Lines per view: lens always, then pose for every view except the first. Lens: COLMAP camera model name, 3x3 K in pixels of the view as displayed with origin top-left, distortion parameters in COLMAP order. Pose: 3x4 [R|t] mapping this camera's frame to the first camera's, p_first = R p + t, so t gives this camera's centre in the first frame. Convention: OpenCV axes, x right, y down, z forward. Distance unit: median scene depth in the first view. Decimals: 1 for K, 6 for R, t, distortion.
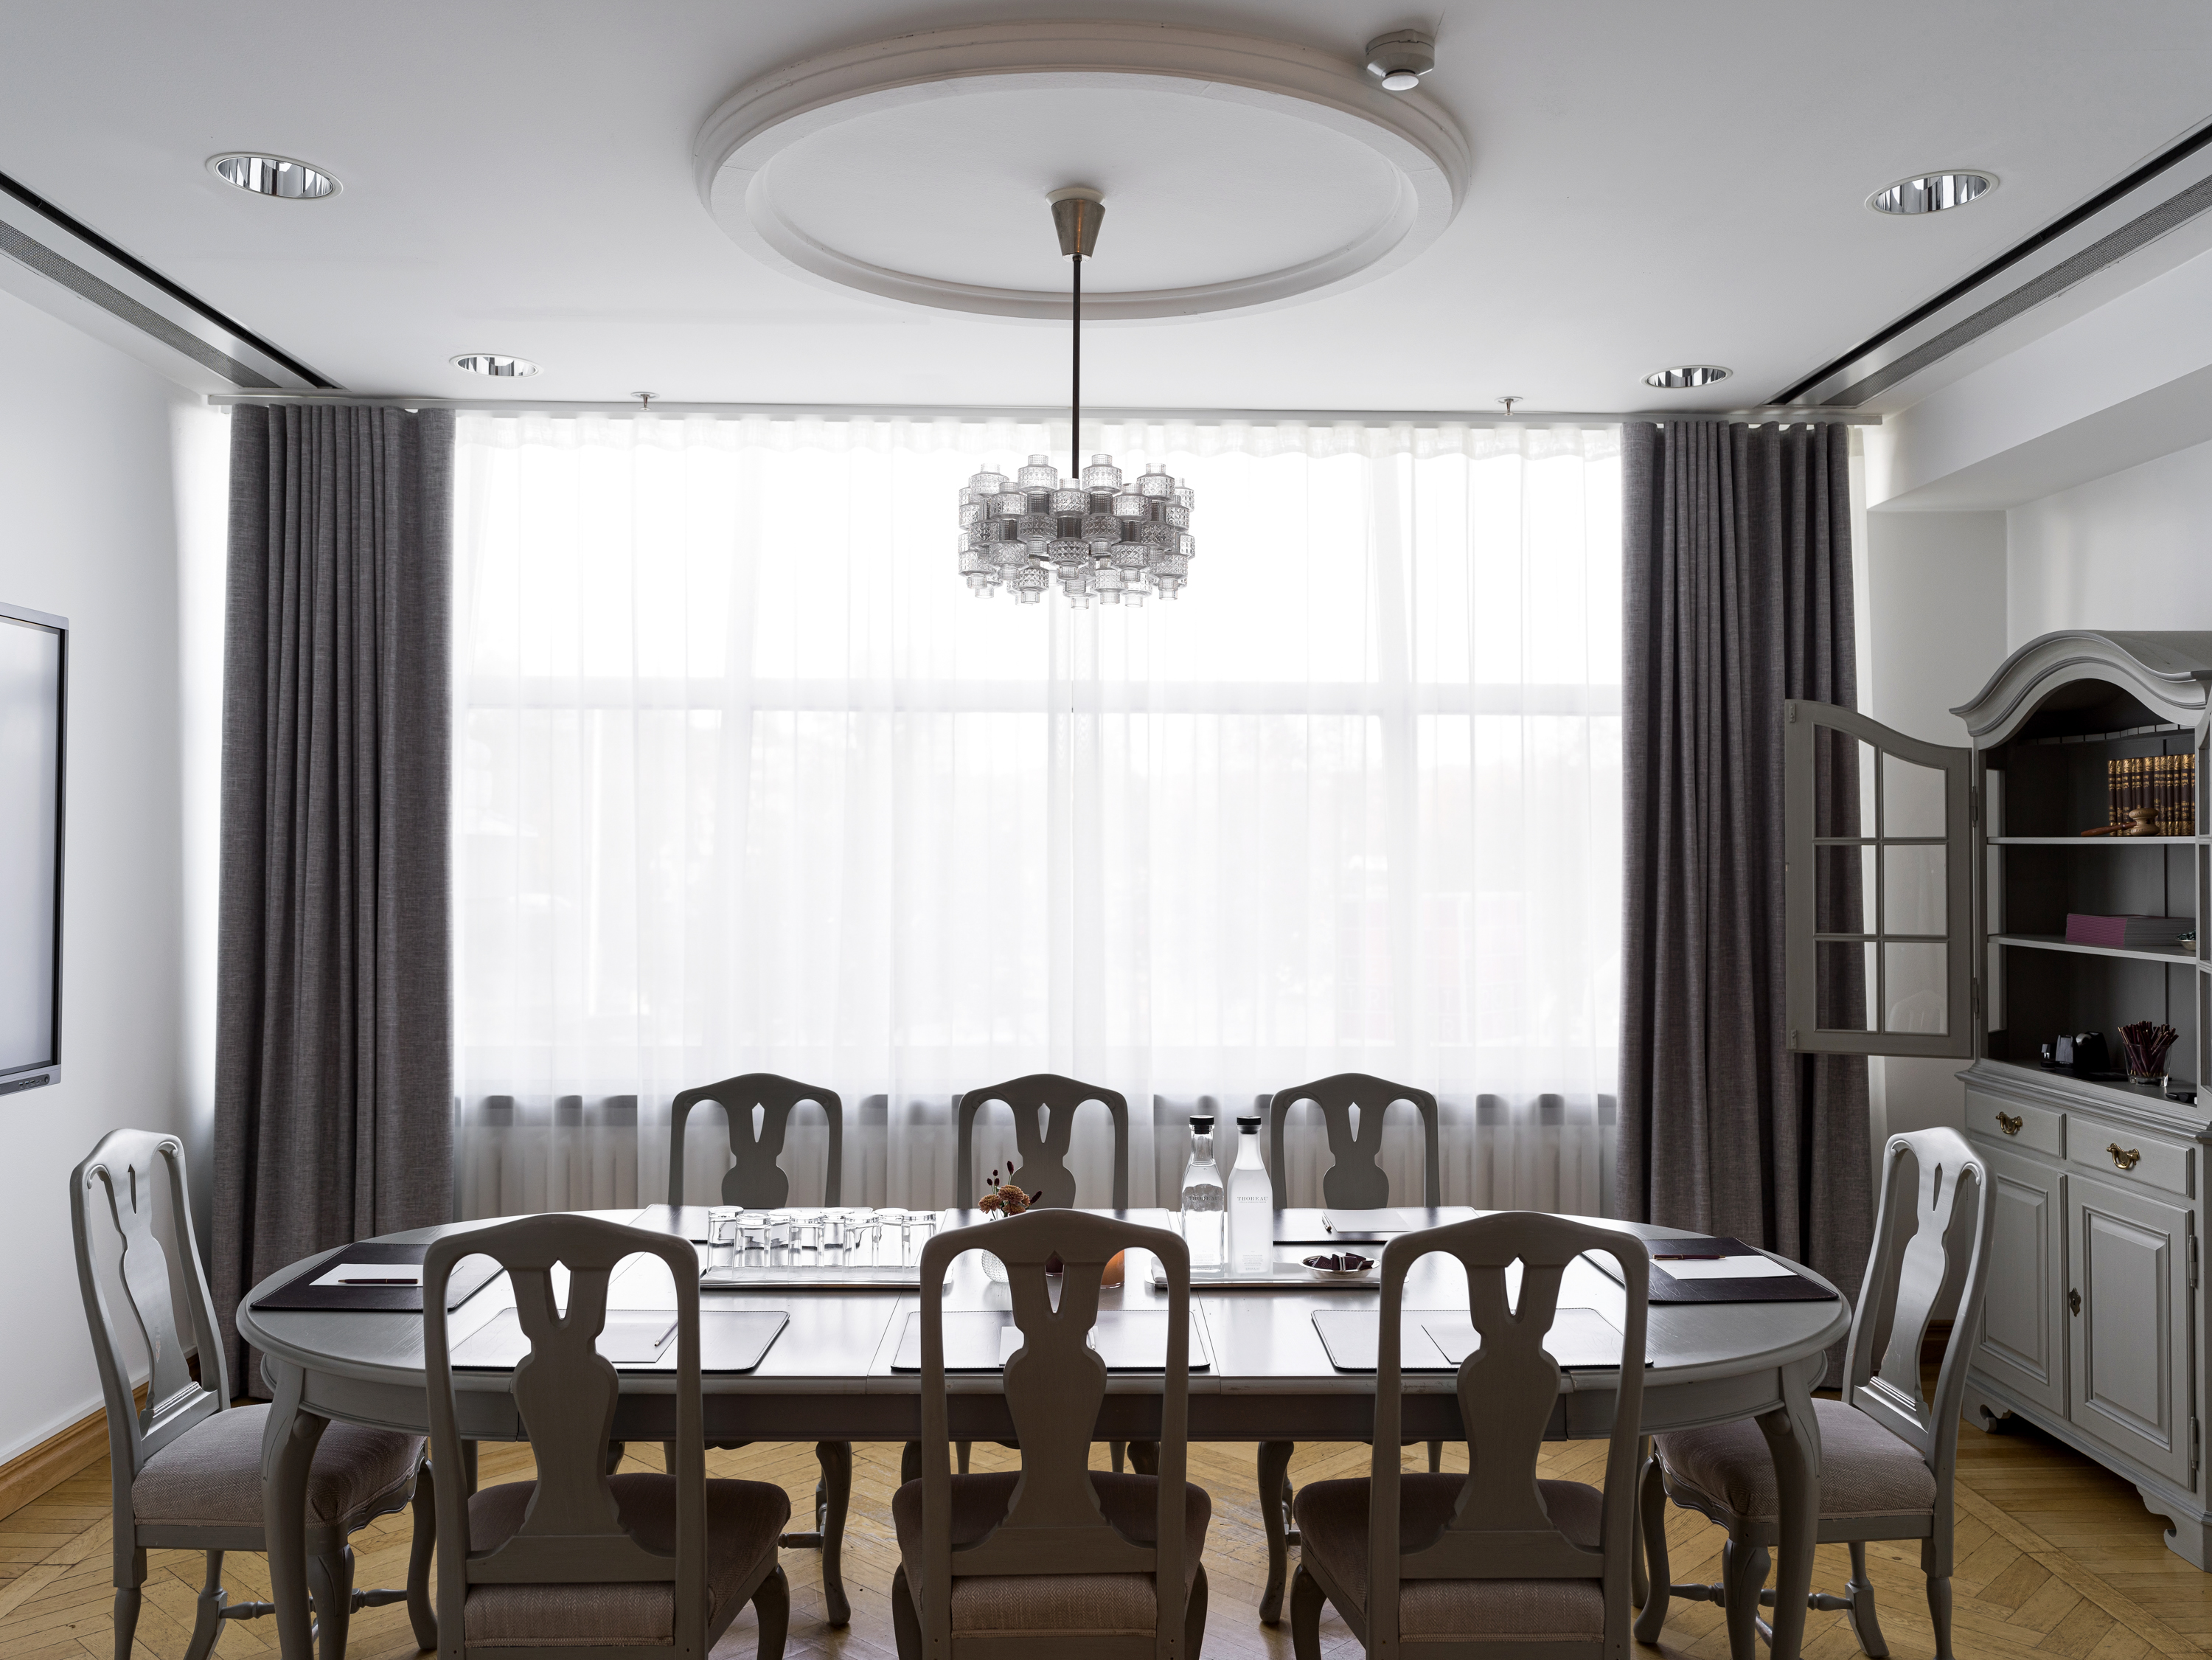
lens RADIAL K [[1793.3, 0, 1106.0], [0, 1793.3, 830.0], [0, 0, 1]] dist [0.002060, -0.005088]
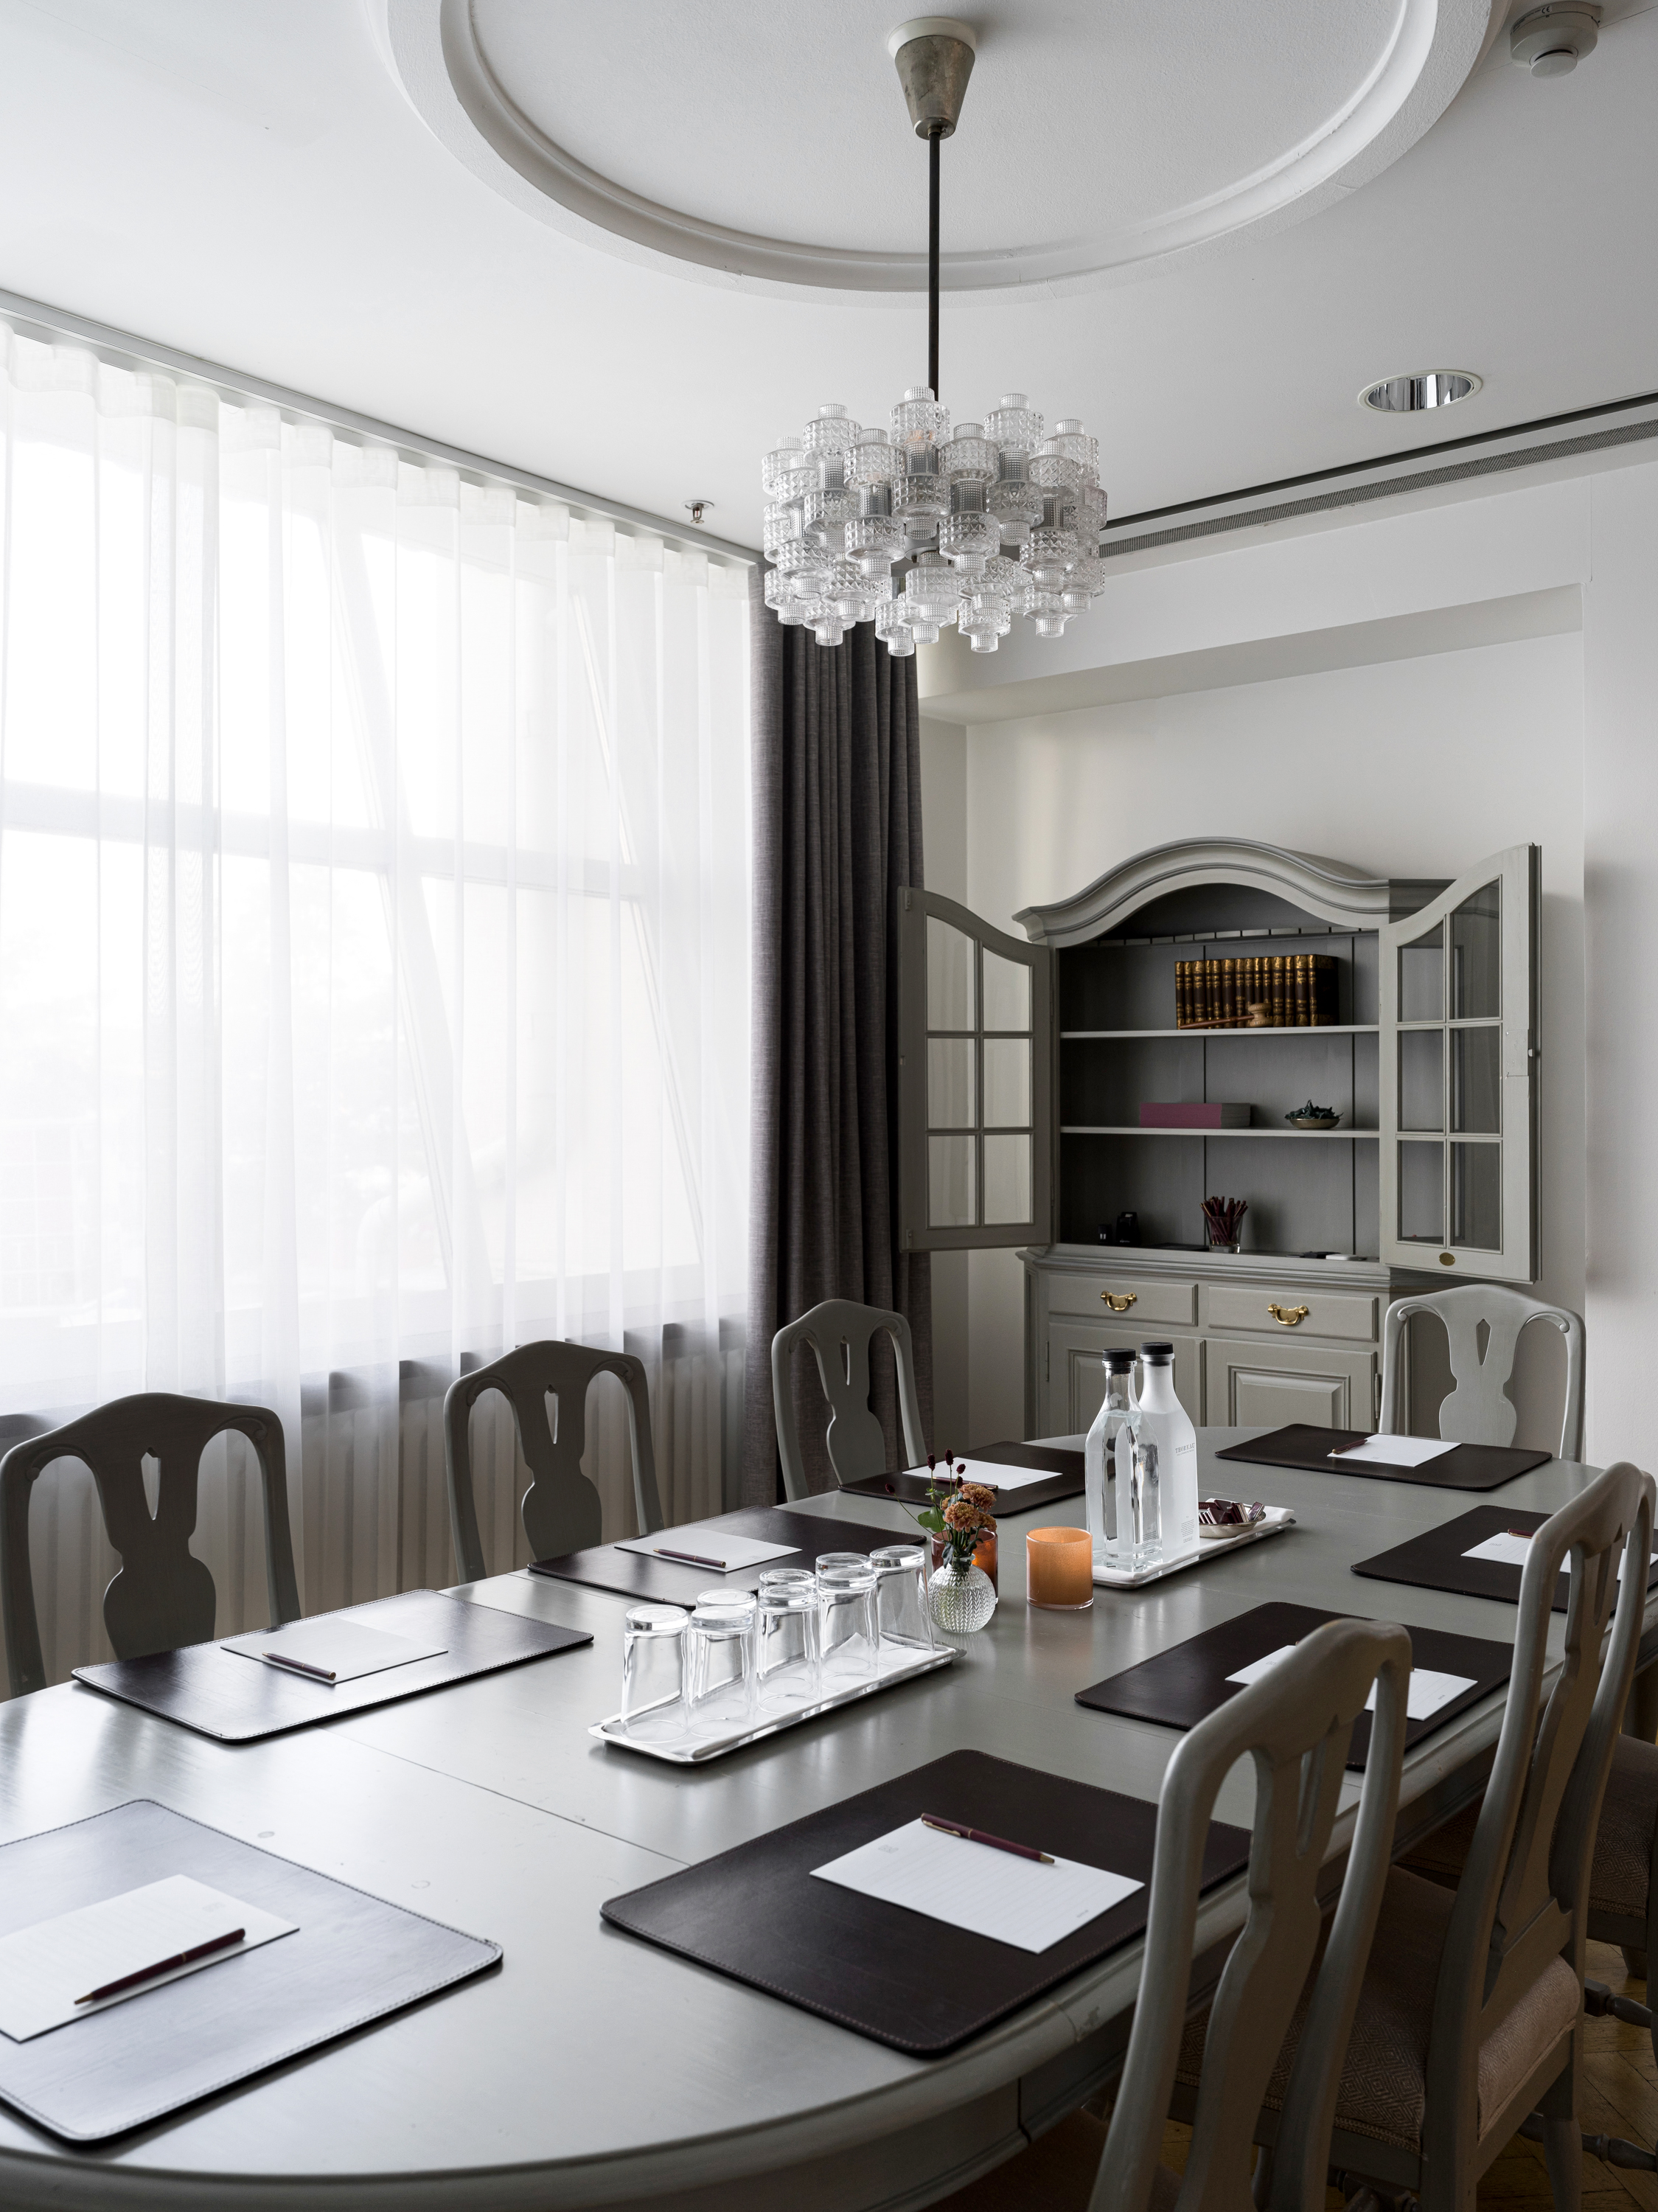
lens RADIAL K [[1828.8, 0, 829.0], [0, 1828.8, 1106.0], [0, 0, 1]] dist [-0.020694, -0.005379]
pose [[0.661710, -0.007777, 0.749719, -0.431792], [-0.003192, 0.999908, 0.013190, 0.036107], [-0.749753, -0.011121, 0.661624, 0.430005]]
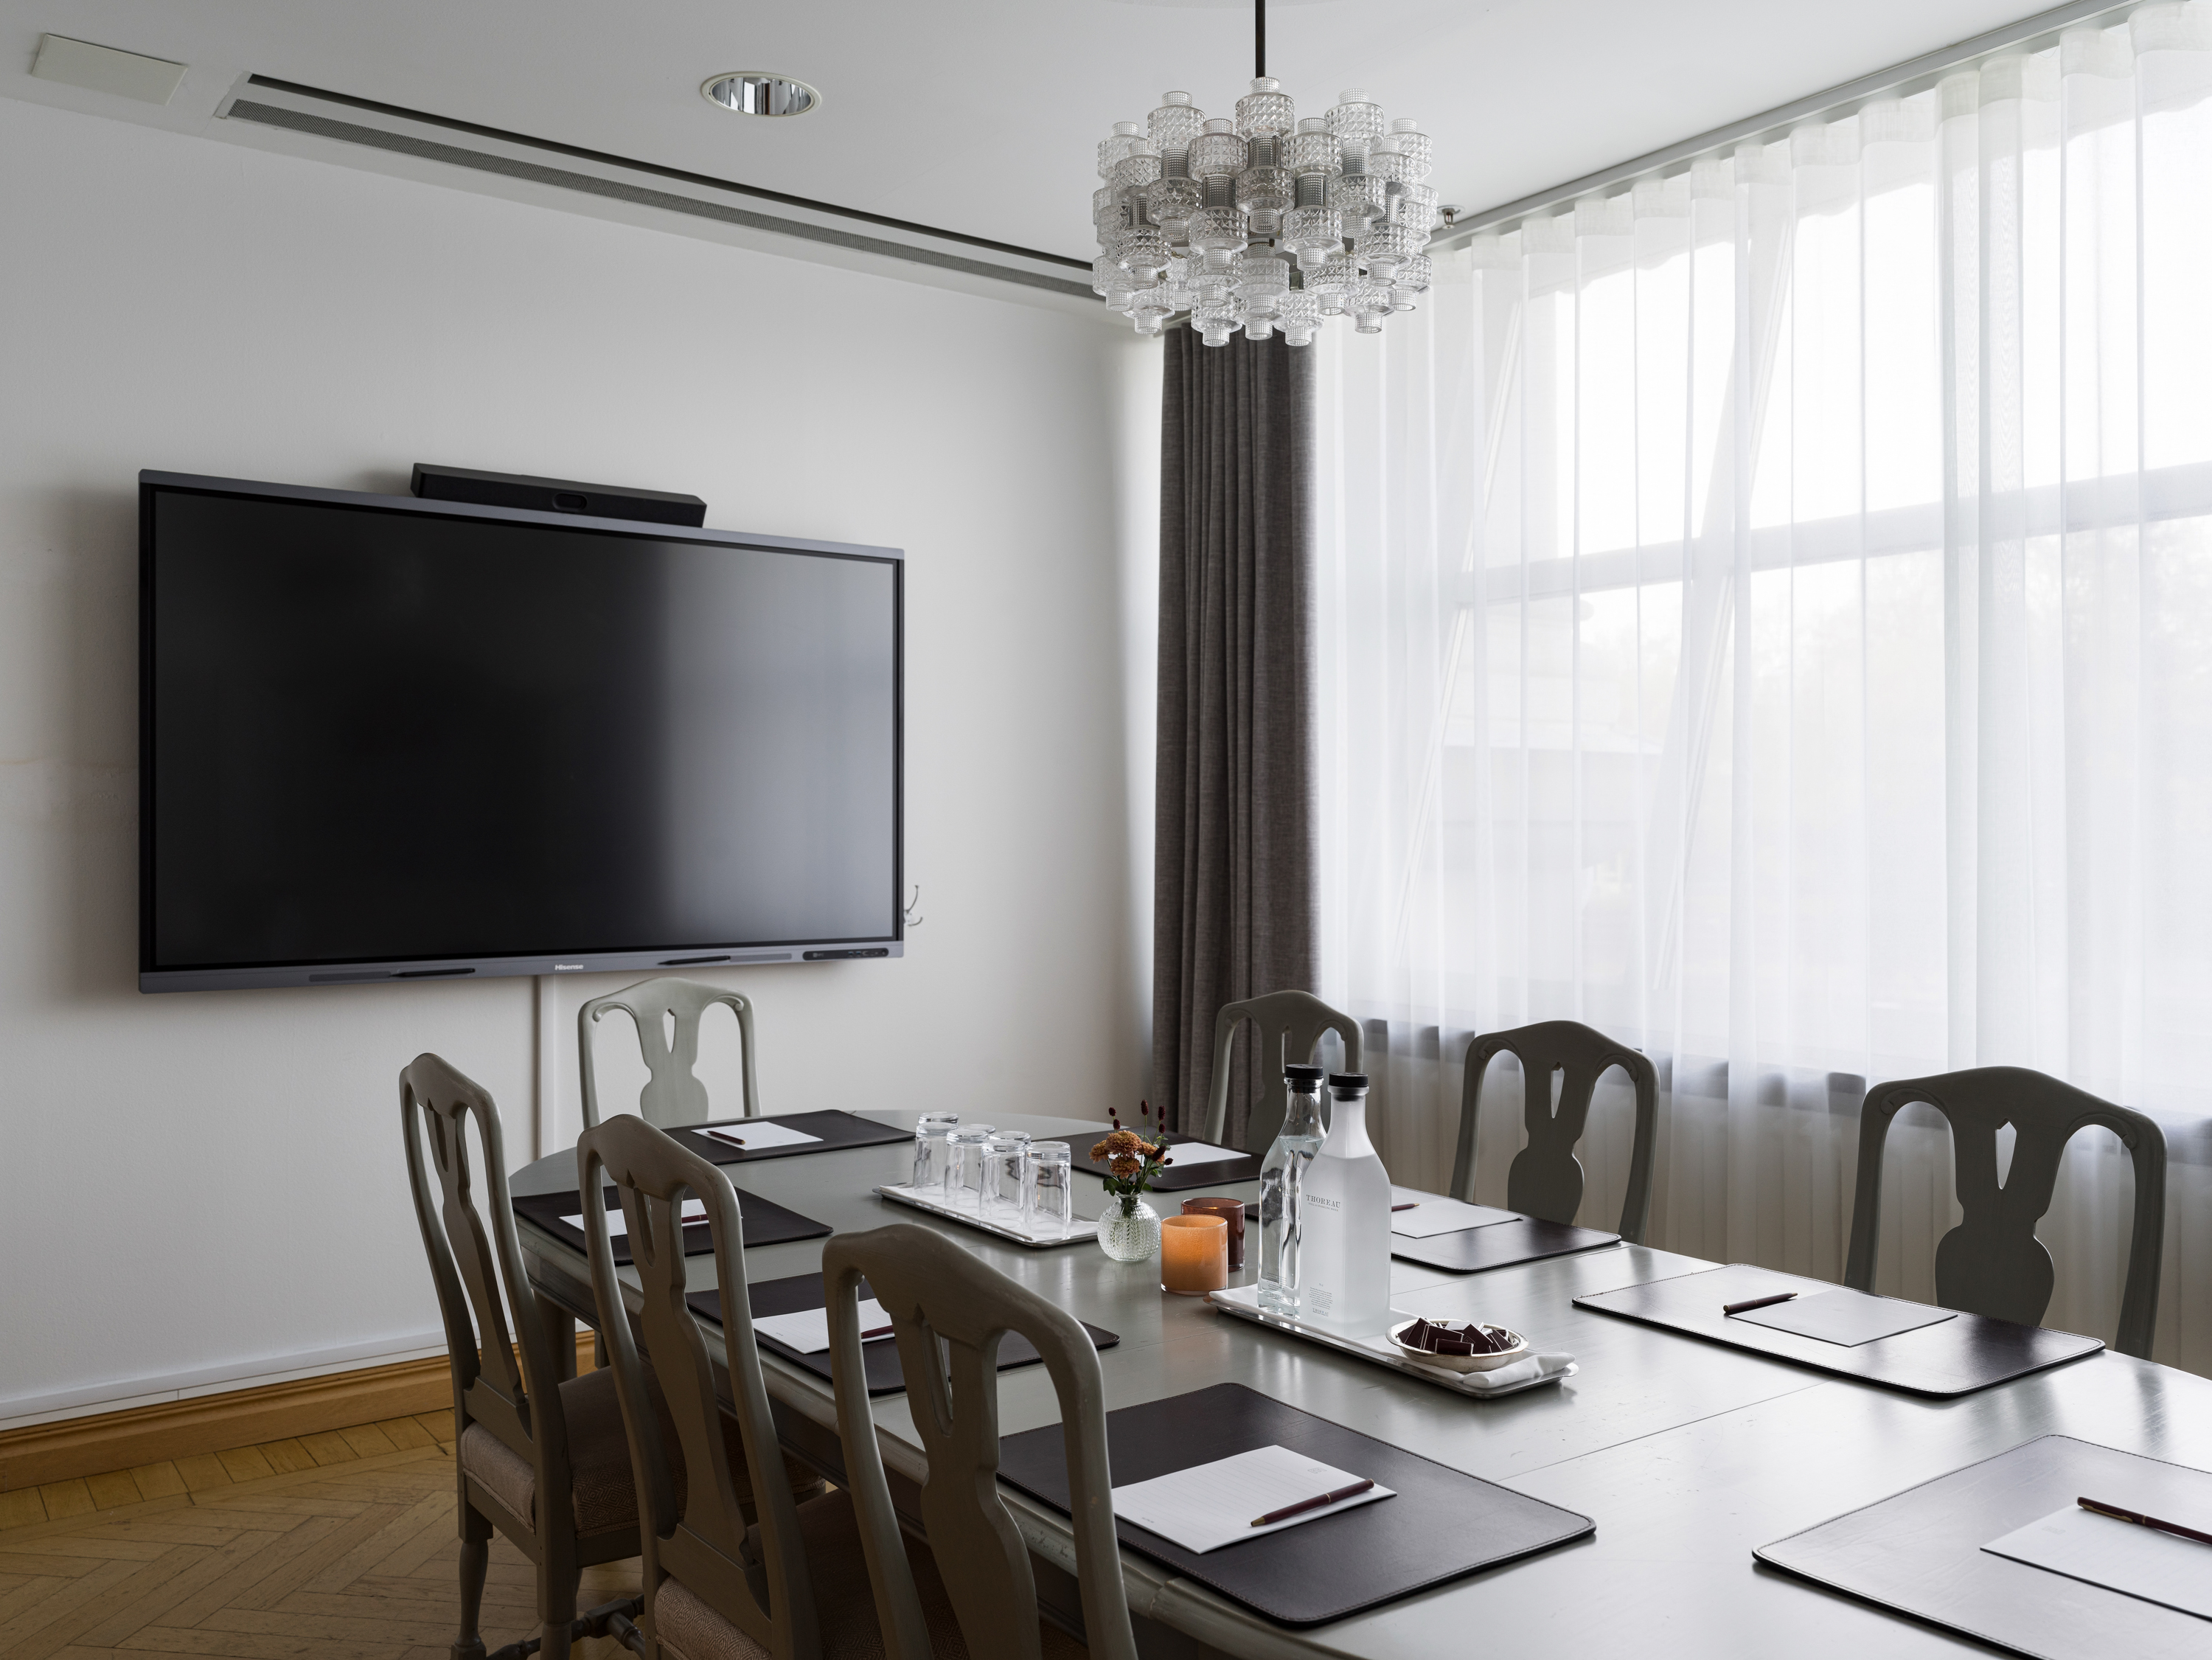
lens RADIAL K [[1793.3, 0, 1106.0], [0, 1793.3, 830.0], [0, 0, 1]] dist [0.002060, -0.005088]
pose [[0.561802, -0.004060, -0.827262, 0.395669], [0.012458, 0.999916, 0.003553, 0.052714], [0.827178, -0.012302, 0.561806, 0.426219]]
